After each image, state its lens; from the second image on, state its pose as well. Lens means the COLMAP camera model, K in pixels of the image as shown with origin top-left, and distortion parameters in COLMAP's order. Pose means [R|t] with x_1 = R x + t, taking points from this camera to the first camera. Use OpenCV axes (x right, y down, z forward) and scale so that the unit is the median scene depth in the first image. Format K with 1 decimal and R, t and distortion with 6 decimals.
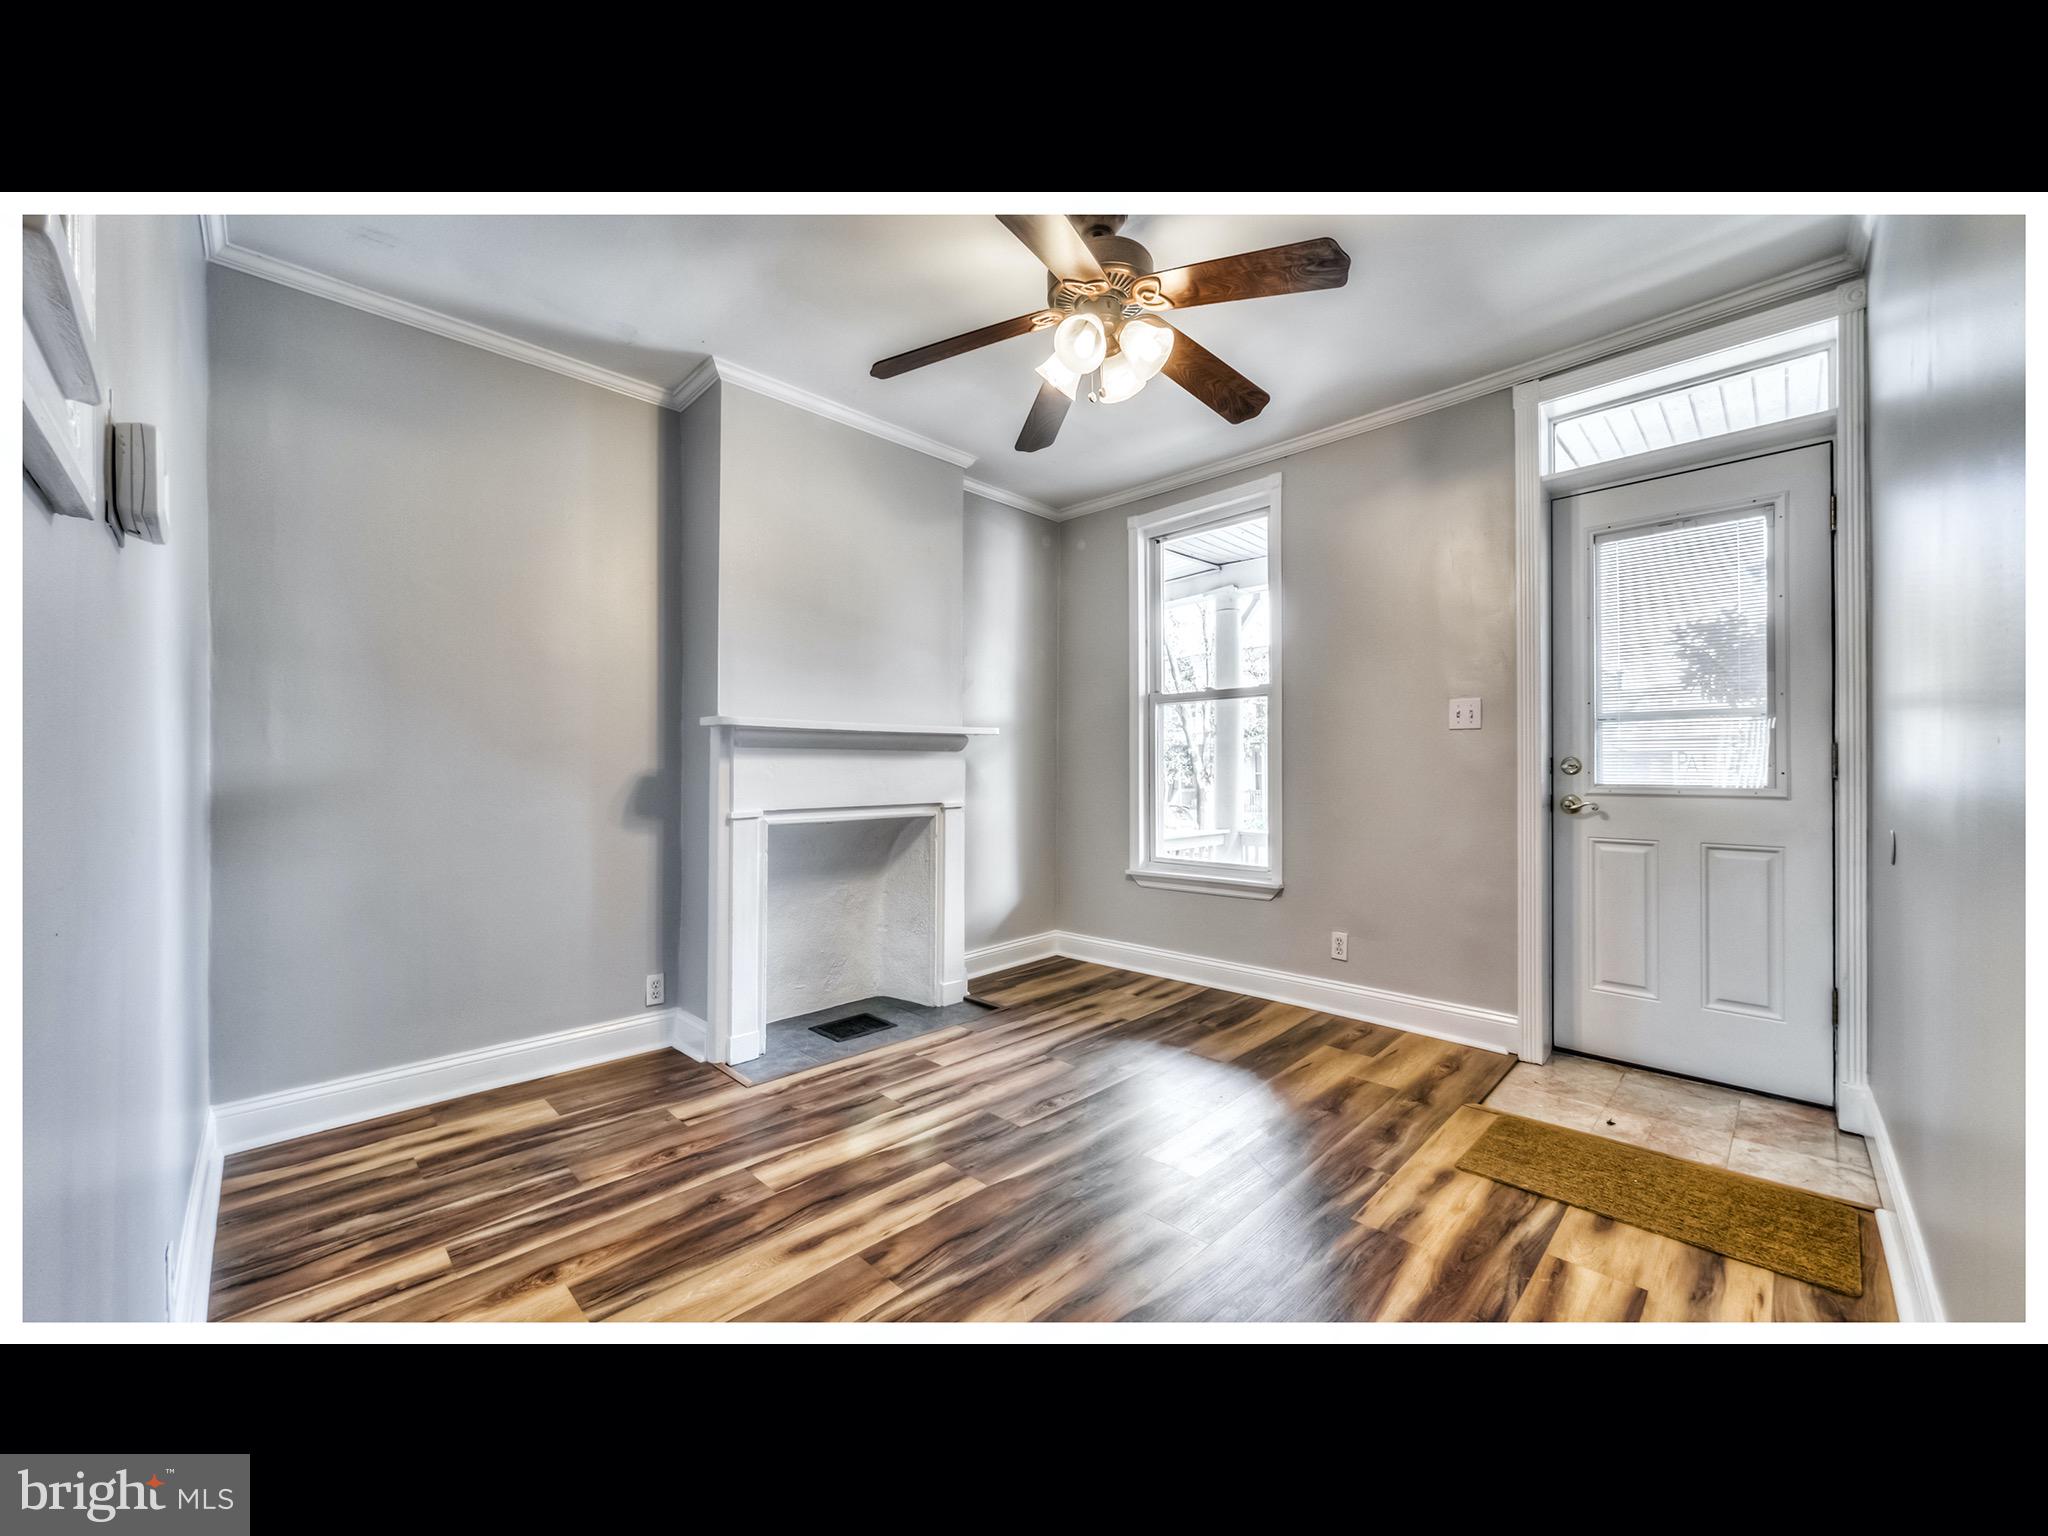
lens RADIAL K [[787.9, 0, 1006.4], [0, 787.9, 773.9], [0, 0, 1]] dist [0.000815, 0.000191]
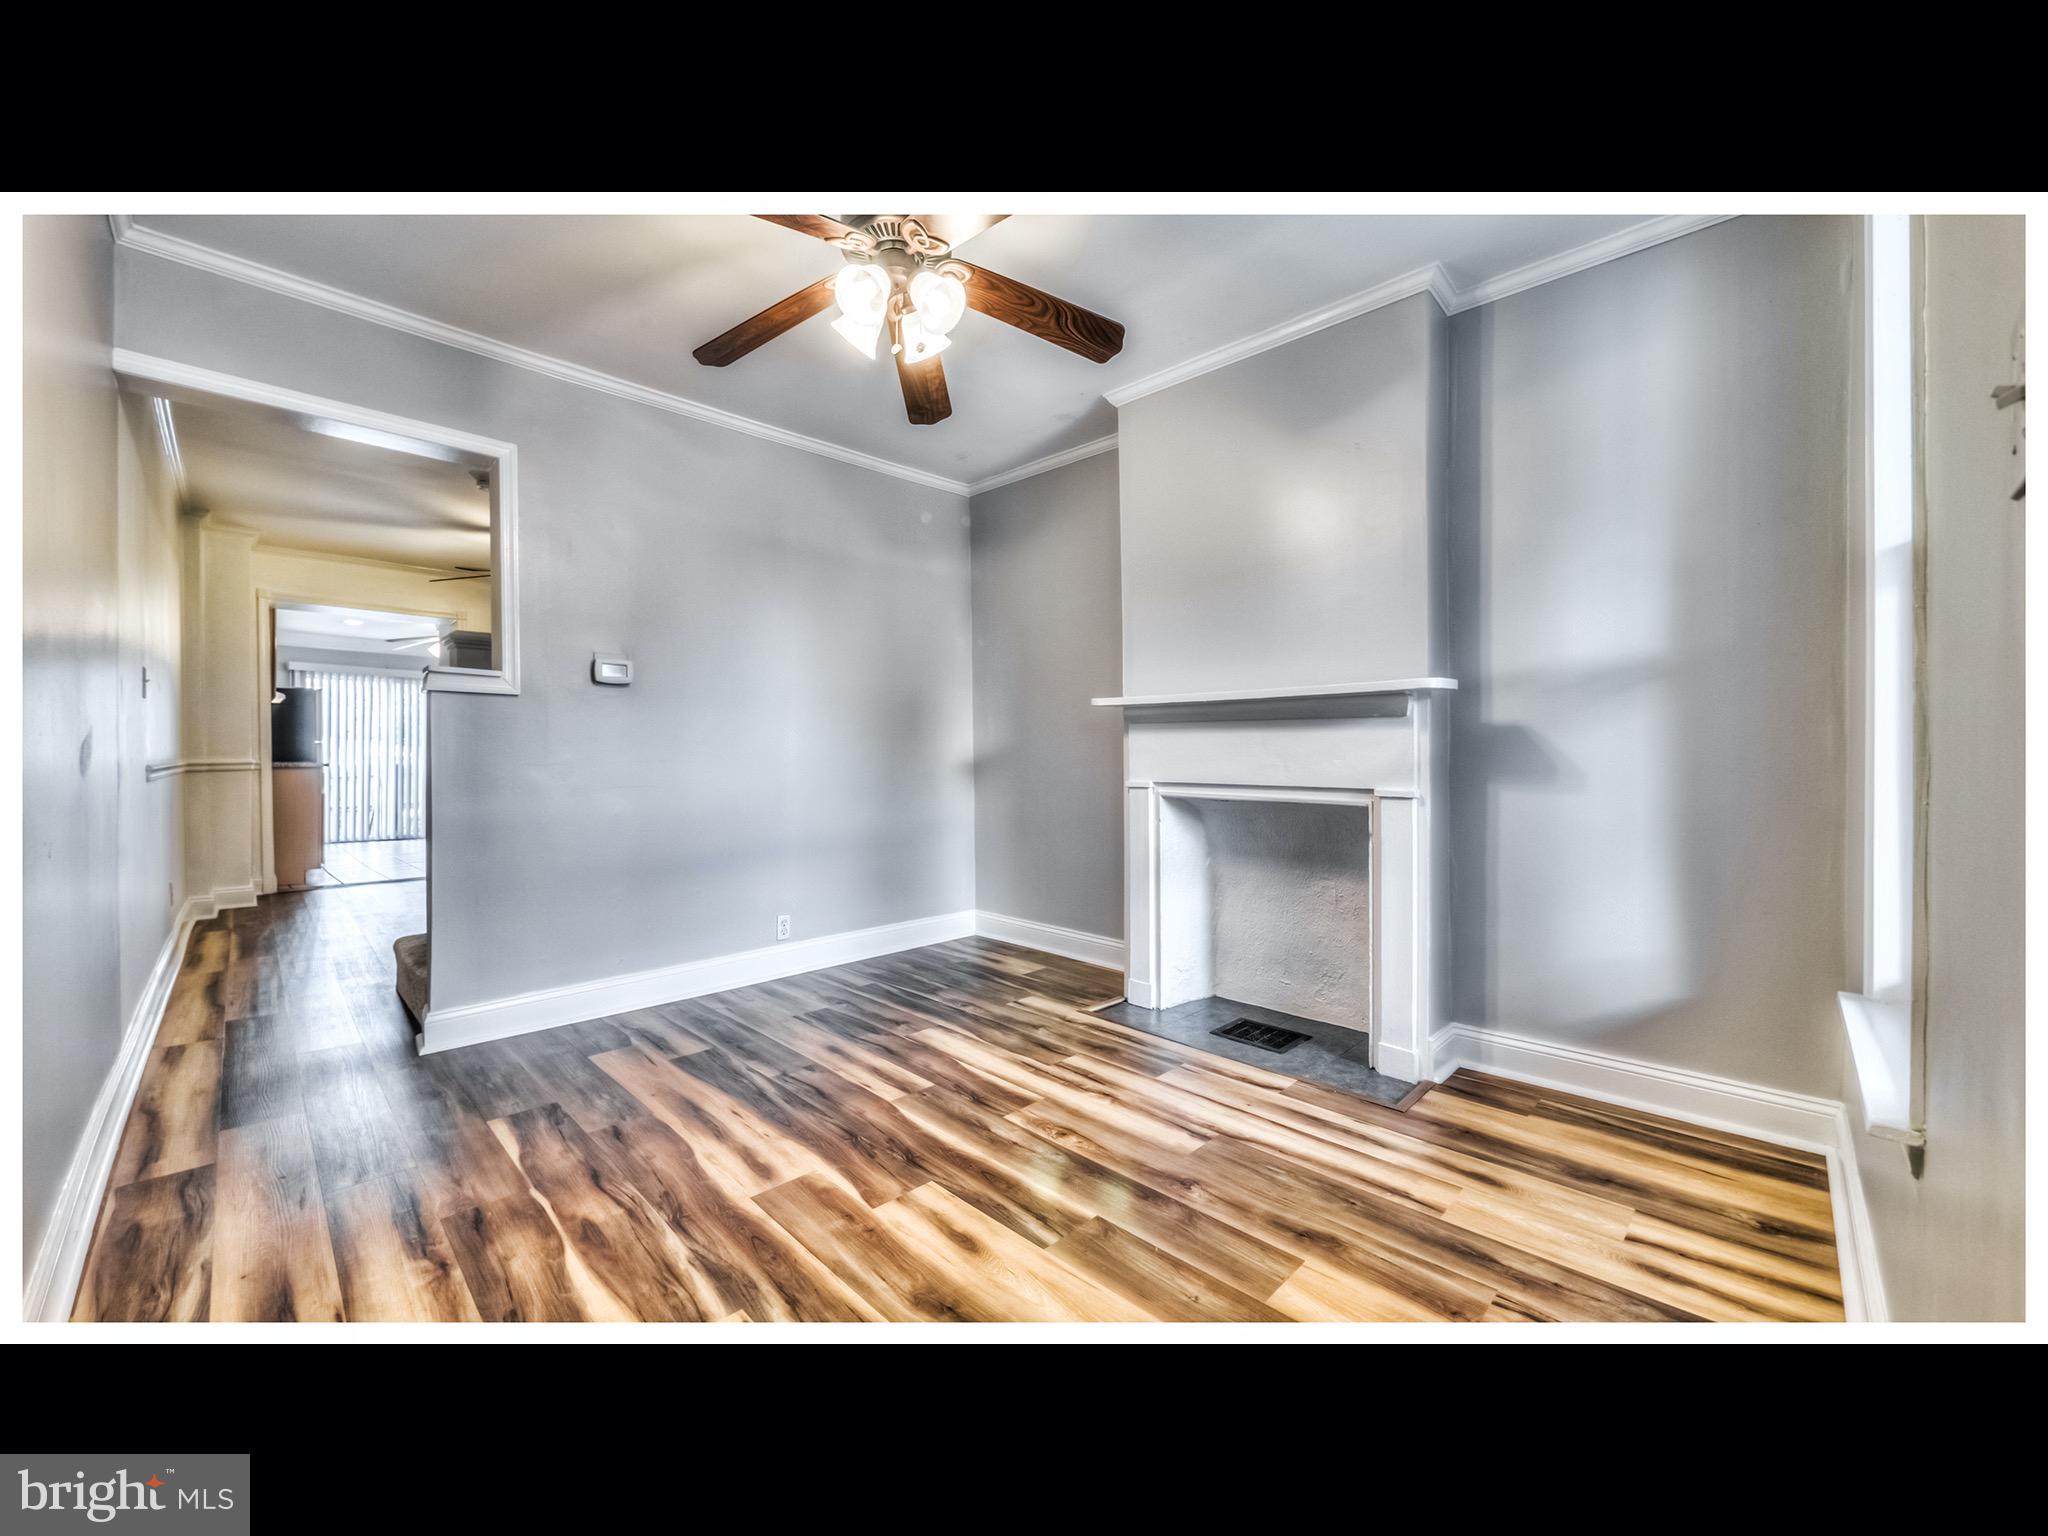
lens RADIAL K [[787.9, 0, 1002.0], [0, 787.9, 750.8], [0, 0, 1]] dist [0.000815, 0.000191]
pose [[-0.013773, -0.000616, -0.999905, 0.880495], [-0.004689, 0.999989, -0.000551, 0.005371], [0.999894, 0.004681, -0.013776, 0.915917]]
